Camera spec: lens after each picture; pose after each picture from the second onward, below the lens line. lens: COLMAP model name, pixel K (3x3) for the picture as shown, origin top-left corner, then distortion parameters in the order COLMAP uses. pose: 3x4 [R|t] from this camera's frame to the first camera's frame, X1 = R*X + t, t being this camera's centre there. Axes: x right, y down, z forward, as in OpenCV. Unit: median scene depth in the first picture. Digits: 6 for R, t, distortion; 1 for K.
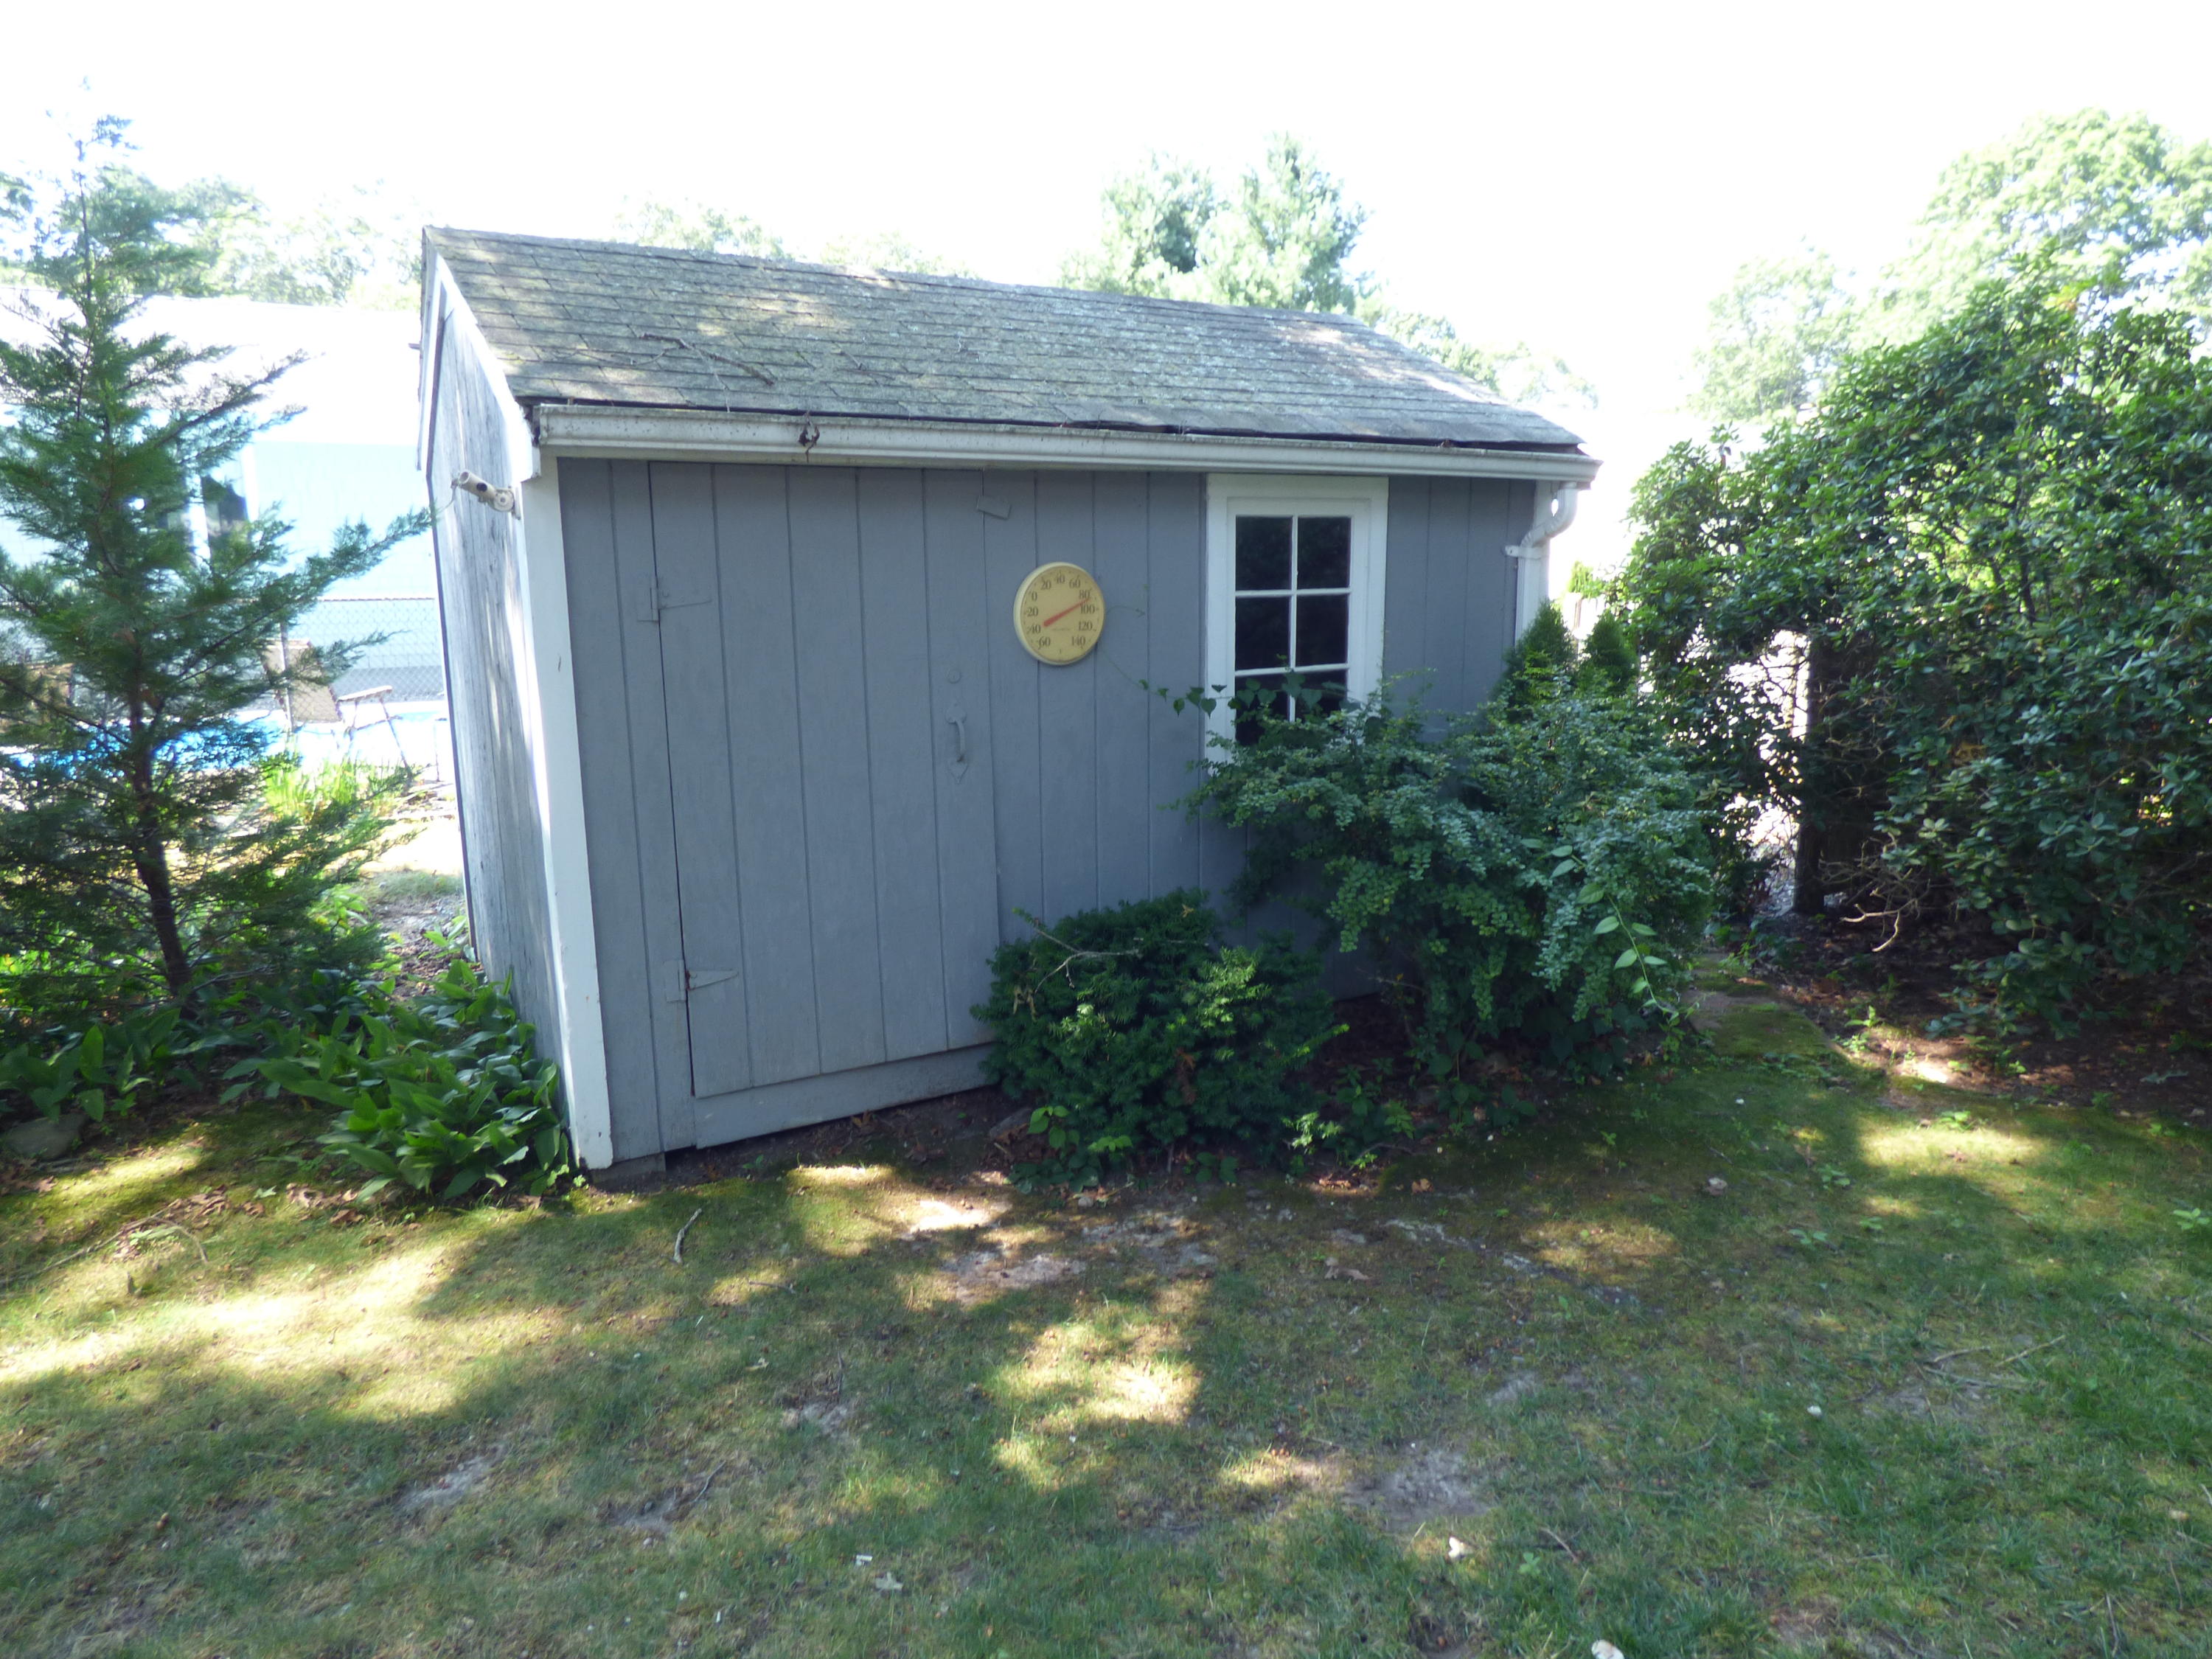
lens RADIAL K [[1354.5, 0, 1106.0], [0, 1354.5, 829.5], [0, 0, 1]] dist [-0.008266, -0.004734]
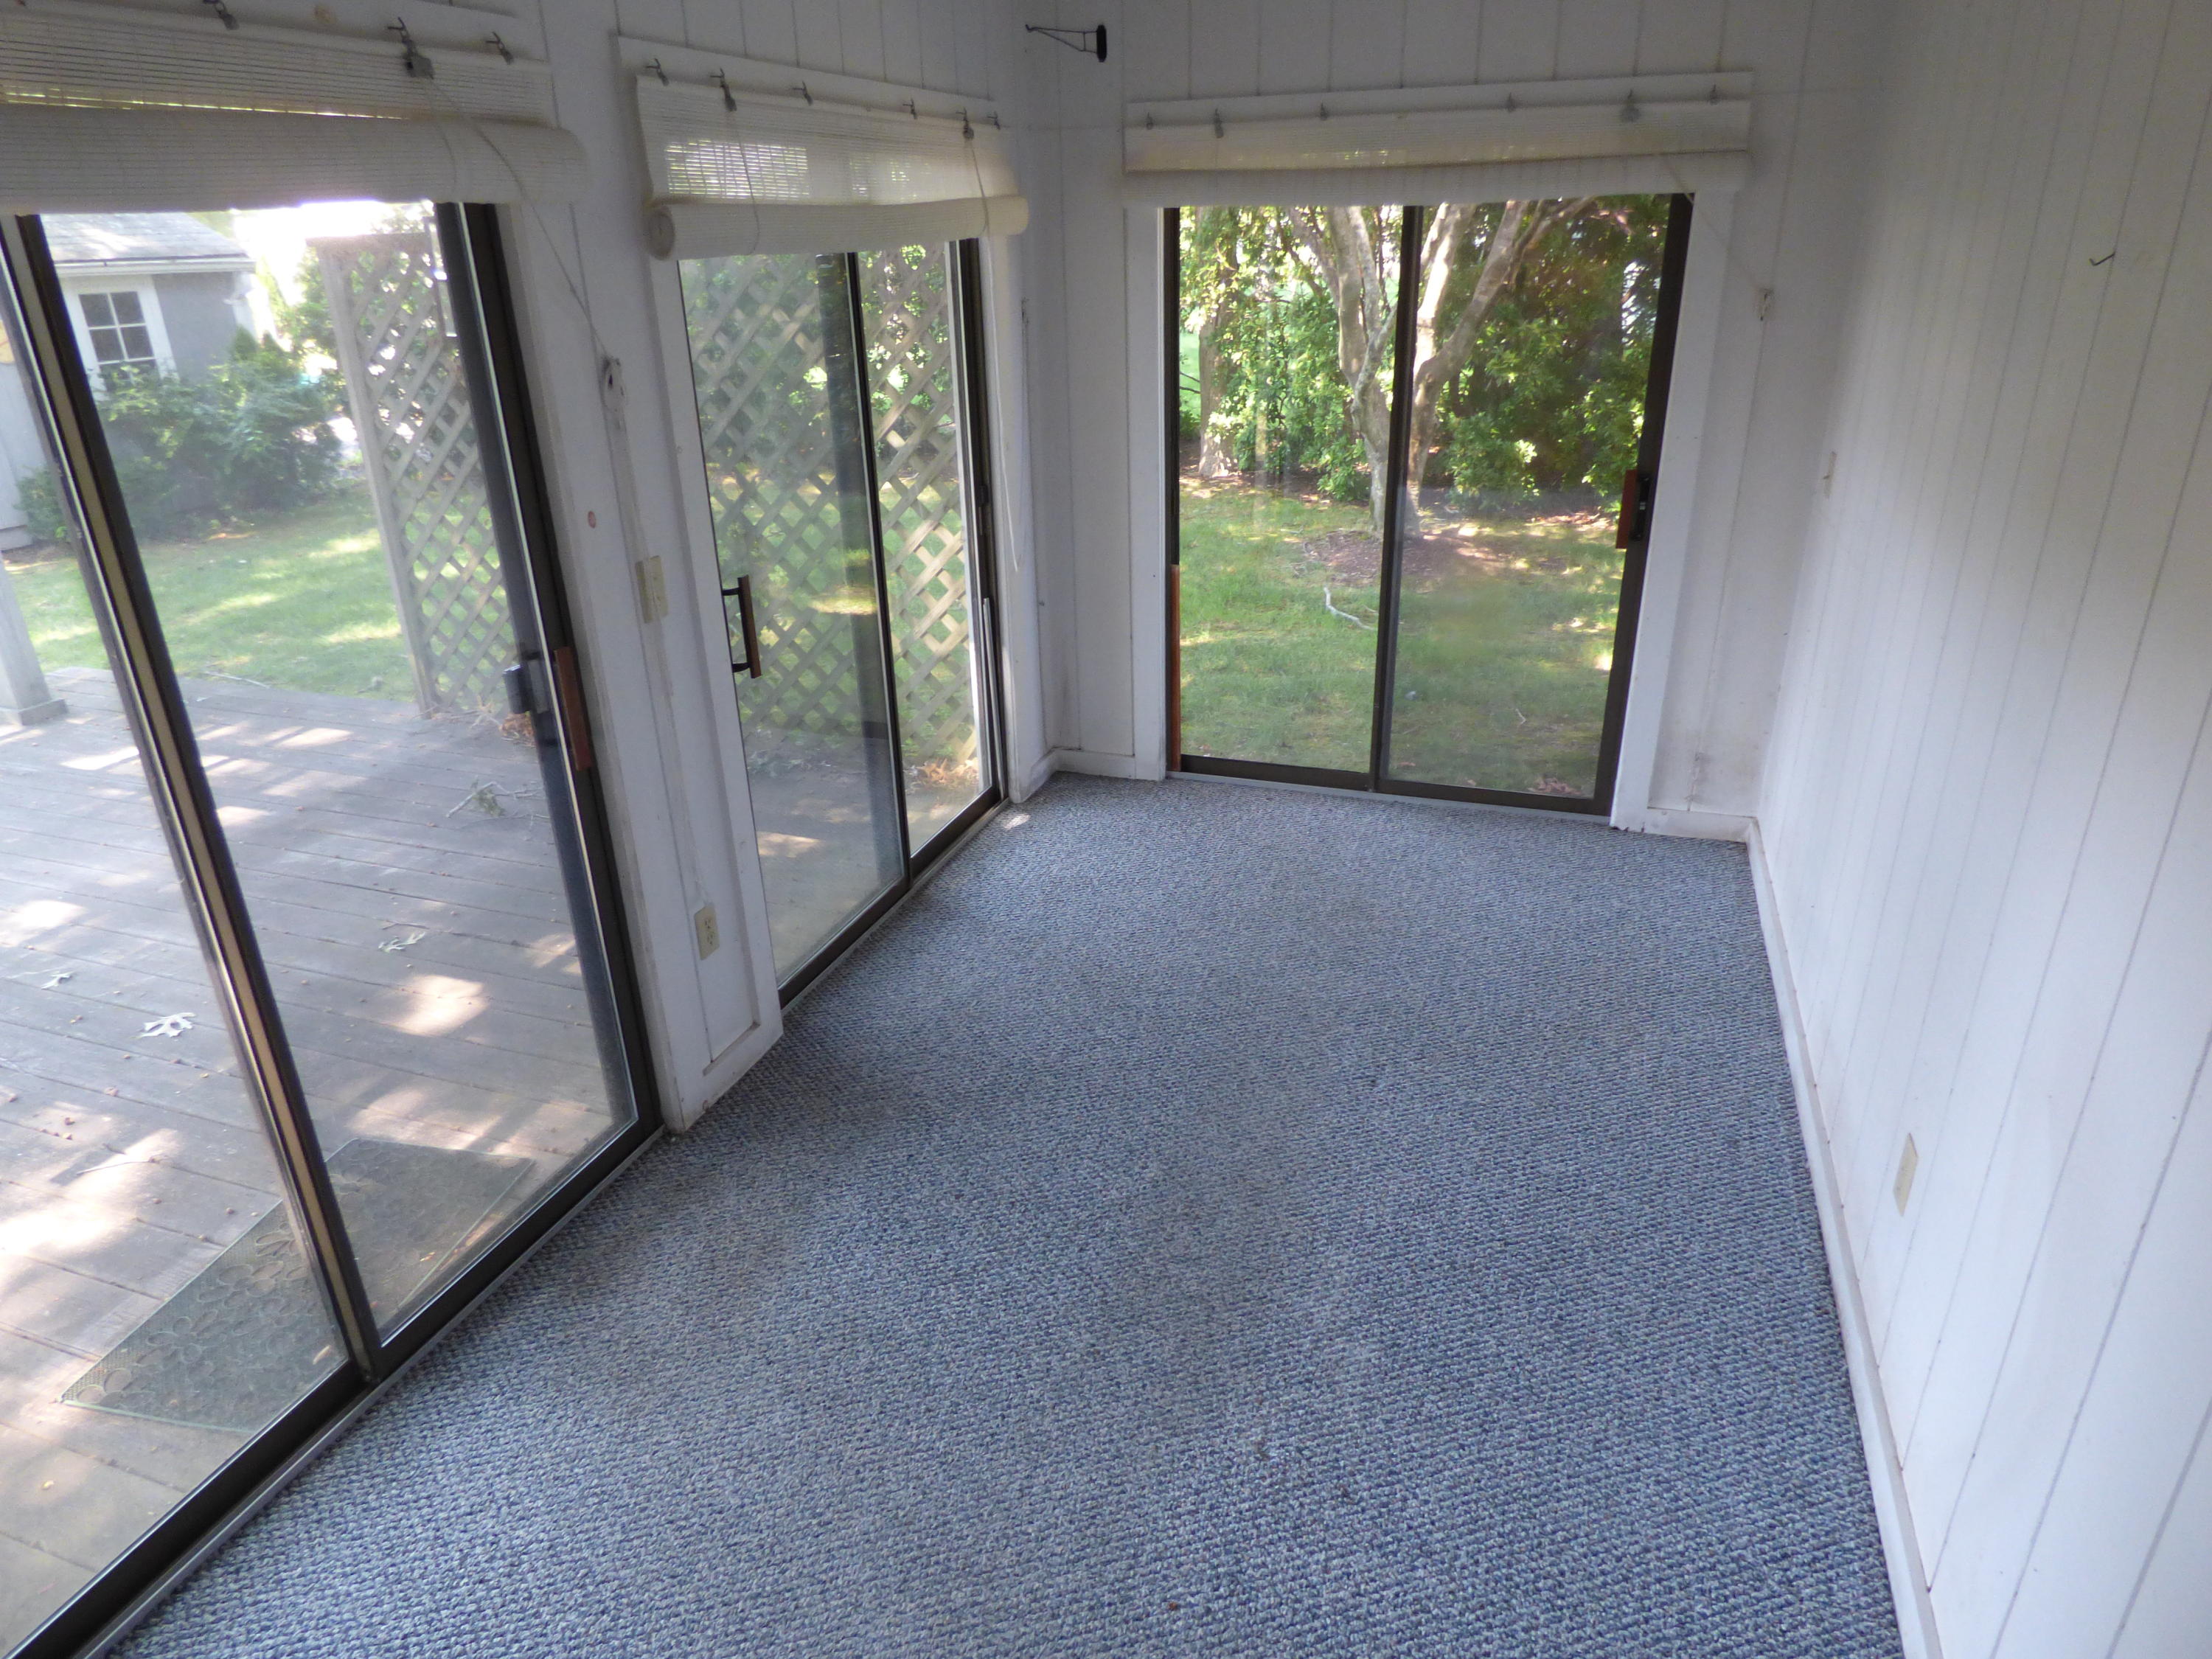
lens RADIAL K [[1354.5, 0, 1106.0], [0, 1354.5, 829.5], [0, 0, 1]] dist [-0.008266, -0.004734]
pose [[0.739621, -0.263613, 0.619249, -0.243341], [0.143959, 0.960771, 0.237055, 0.329293], [-0.657447, -0.086184, 0.748556, -1.778920]]
